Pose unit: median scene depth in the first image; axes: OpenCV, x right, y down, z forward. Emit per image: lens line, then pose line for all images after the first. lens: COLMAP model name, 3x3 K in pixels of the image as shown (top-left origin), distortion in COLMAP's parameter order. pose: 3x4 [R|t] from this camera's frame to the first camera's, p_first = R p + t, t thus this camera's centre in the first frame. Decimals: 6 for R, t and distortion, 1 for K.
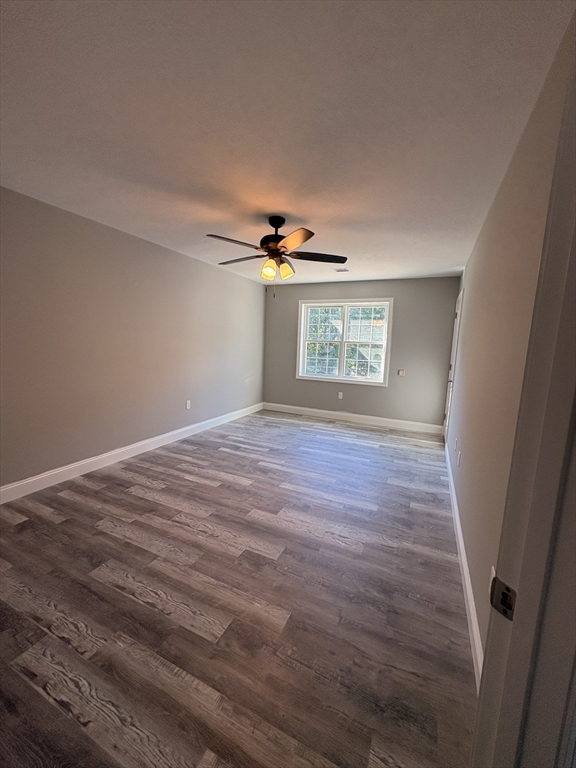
lens RADIAL K [[305.9, 0, 288.0], [0, 305.9, 384.0], [0, 0, 1]] dist [0.000192, -0.000086]
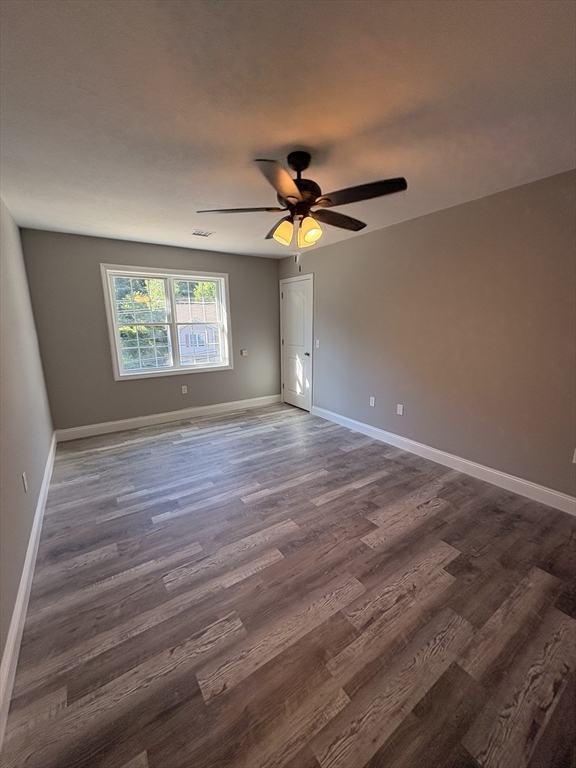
lens RADIAL K [[305.9, 0, 288.0], [0, 305.9, 384.0], [0, 0, 1]] dist [0.000192, -0.000086]
pose [[0.512718, -0.213423, 0.831607, -0.532442], [0.141660, 0.976364, 0.163235, -0.104807], [-0.846790, 0.034112, 0.530833, 0.474289]]
